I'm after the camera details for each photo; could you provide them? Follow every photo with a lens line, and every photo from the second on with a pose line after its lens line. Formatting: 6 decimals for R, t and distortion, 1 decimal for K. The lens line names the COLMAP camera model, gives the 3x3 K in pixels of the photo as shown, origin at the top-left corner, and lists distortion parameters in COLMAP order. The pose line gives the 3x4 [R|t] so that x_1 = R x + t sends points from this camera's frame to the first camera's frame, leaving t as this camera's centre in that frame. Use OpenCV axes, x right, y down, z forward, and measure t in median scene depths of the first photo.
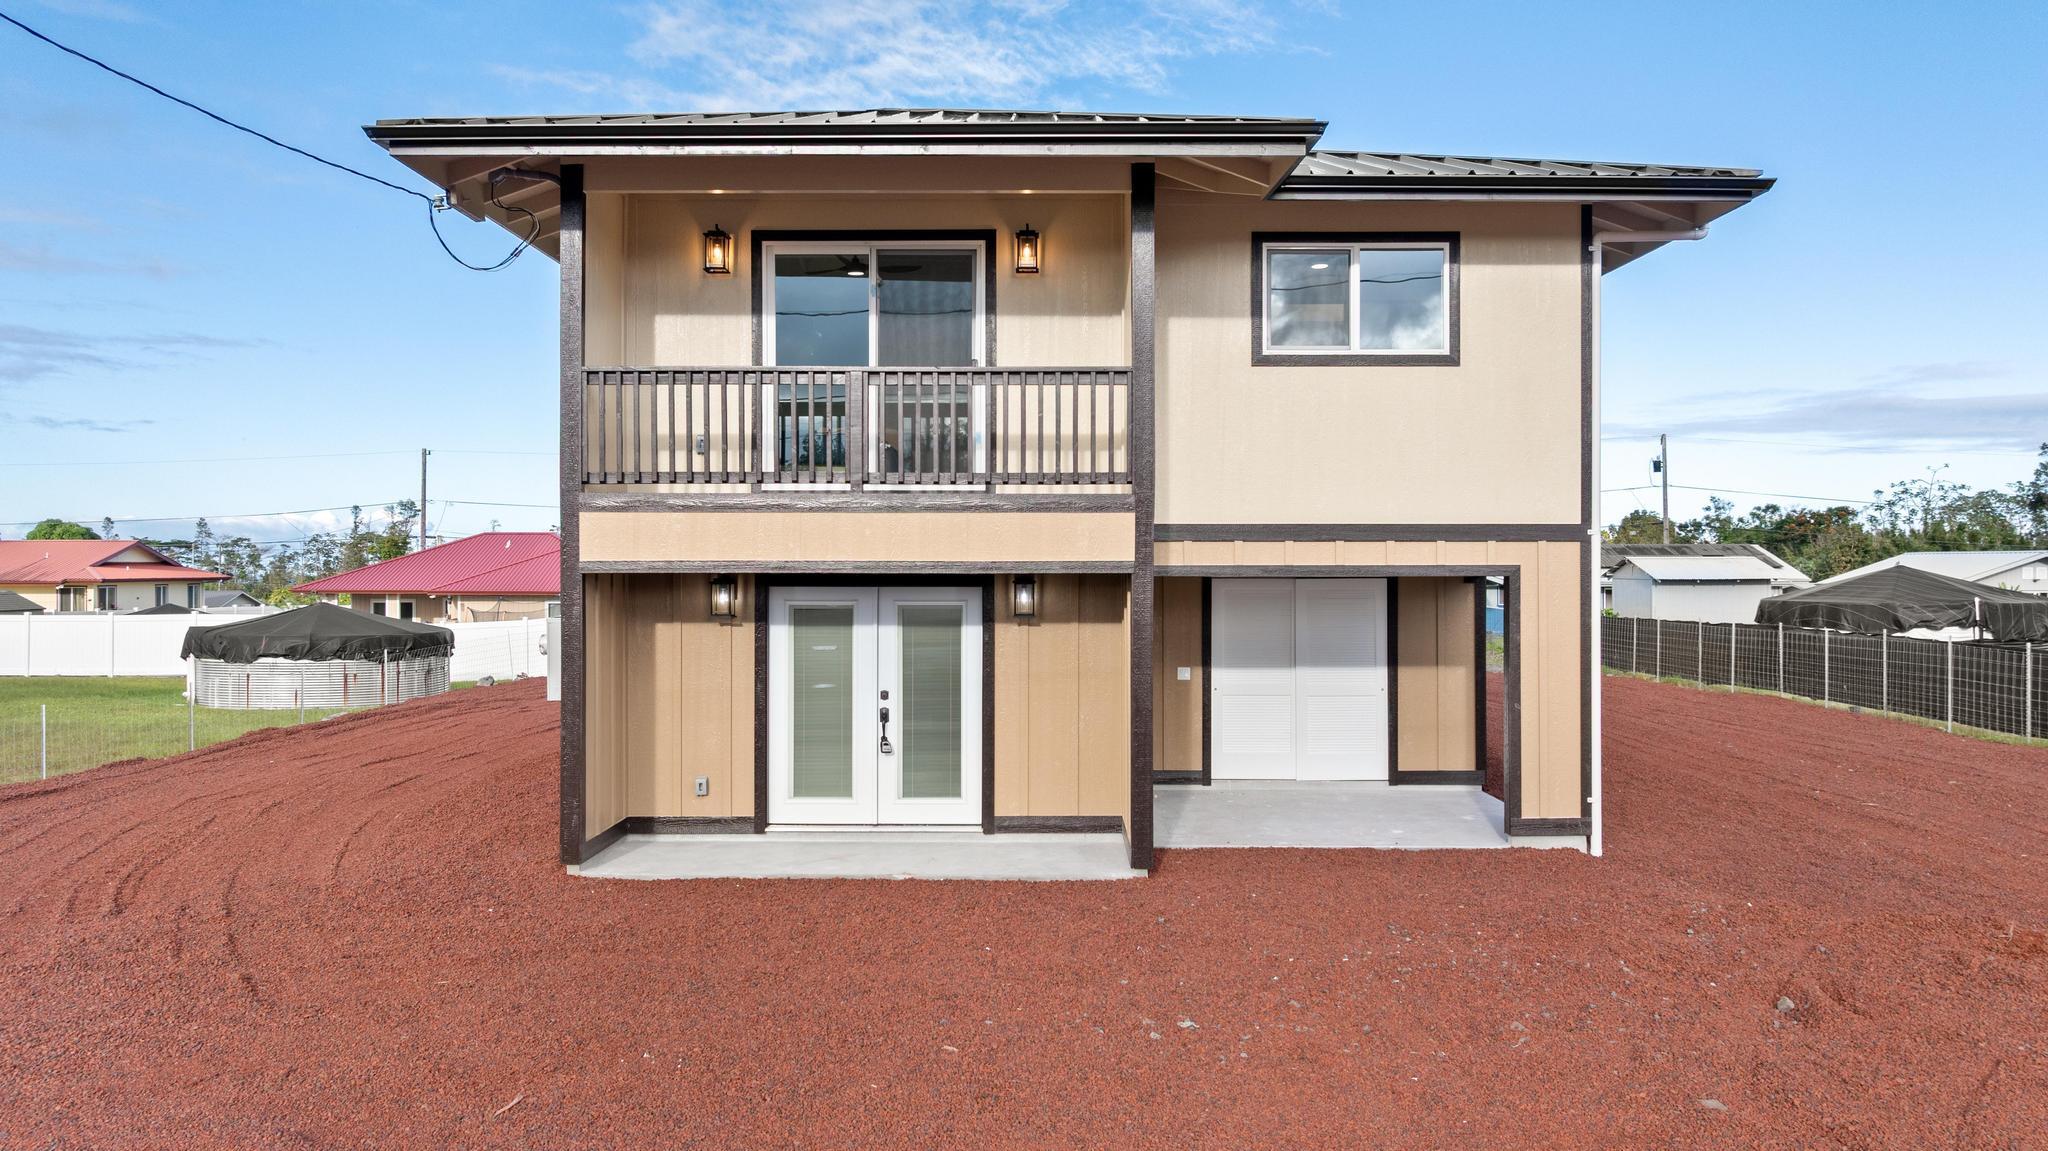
lens RADIAL K [[1431.3, 0, 1007.8], [0, 1431.3, 570.4], [0, 0, 1]] dist [-0.039186, -0.003808]
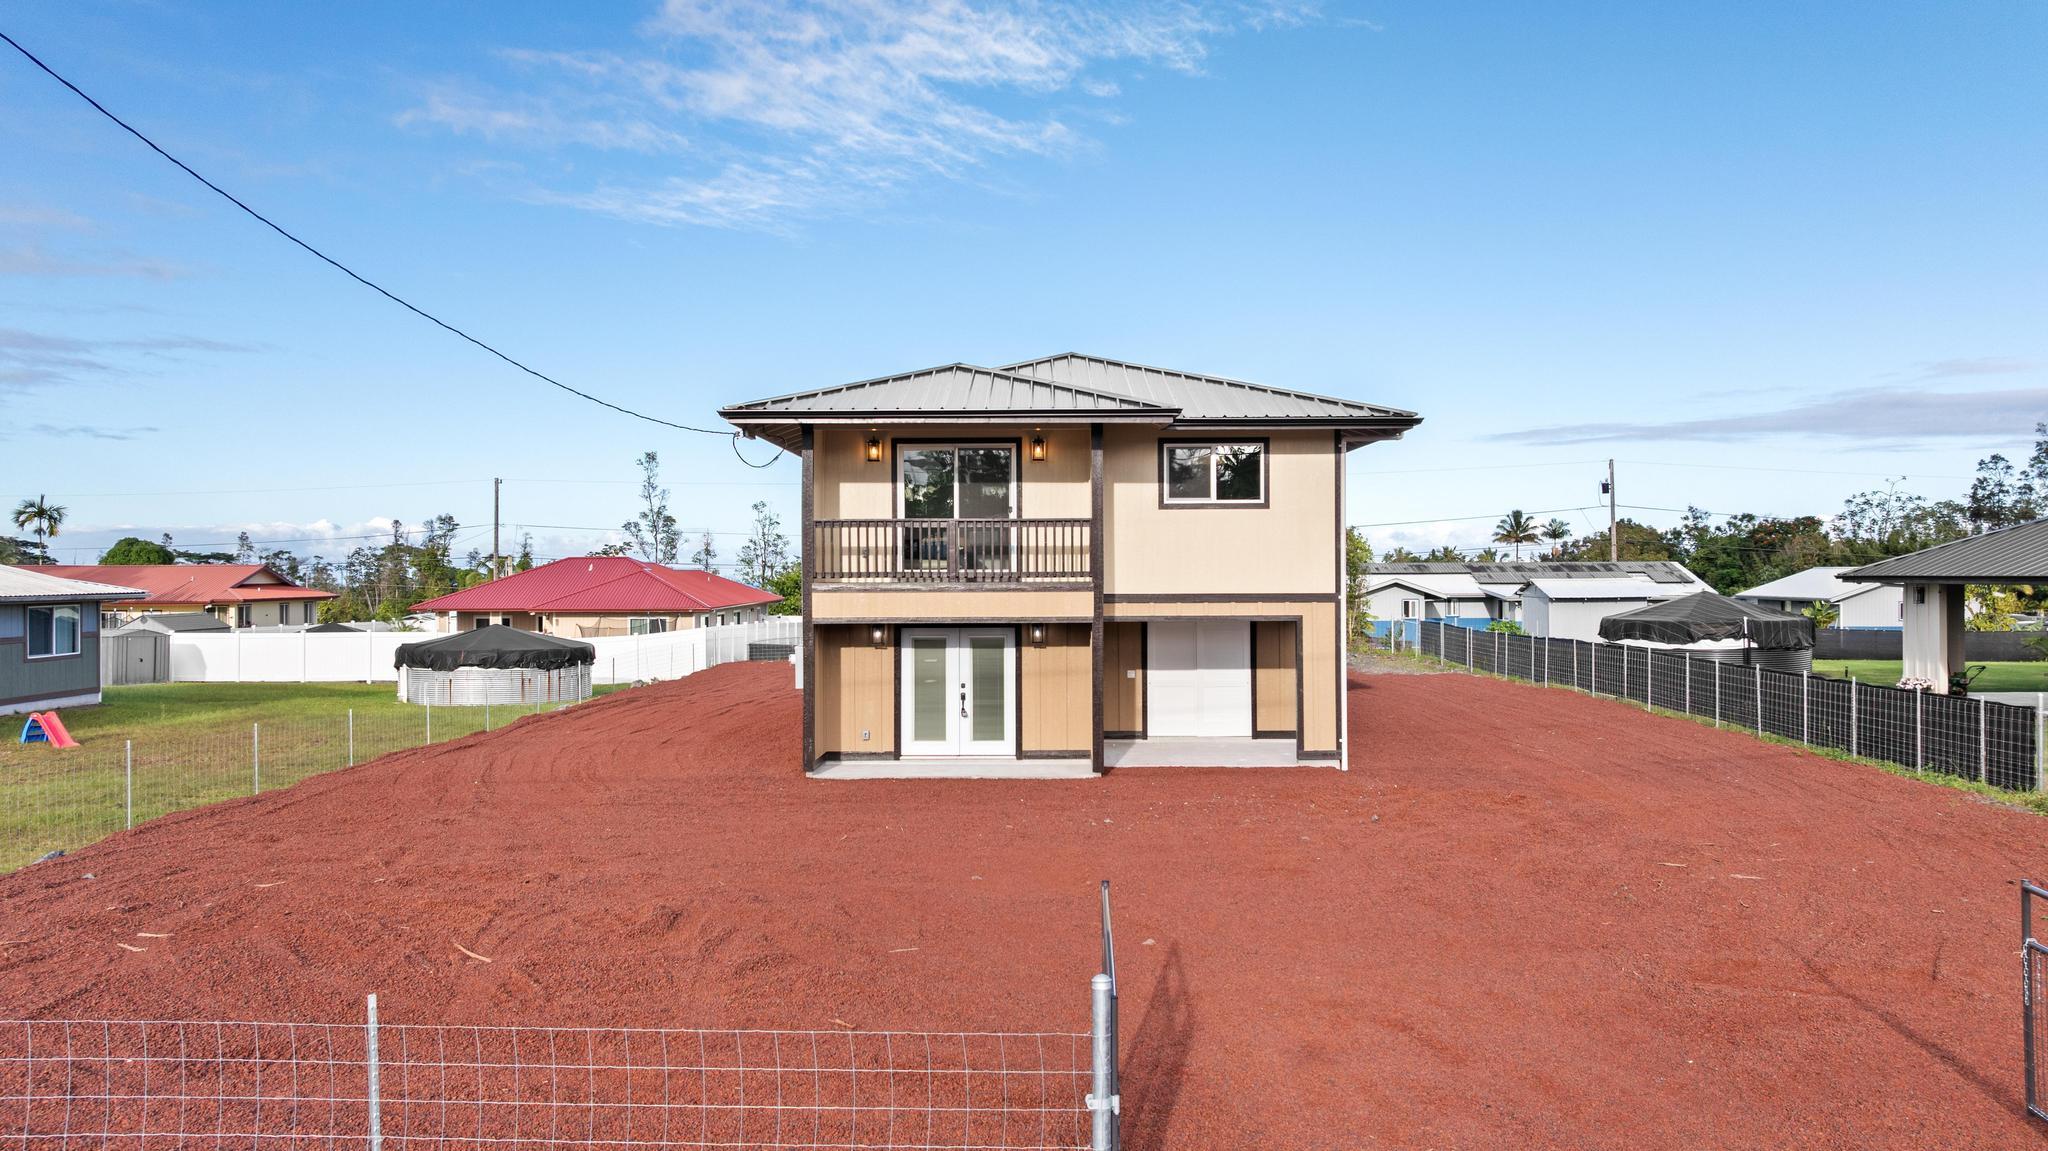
lens RADIAL K [[1431.3, 0, 1039.4], [0, 1431.3, 570.2], [0, 0, 1]] dist [-0.039186, -0.003808]
pose [[0.999898, -0.003547, 0.013846, -0.011217], [0.003594, 0.999988, -0.003398, -0.055110], [-0.013834, 0.003448, 0.999898, -0.839447]]
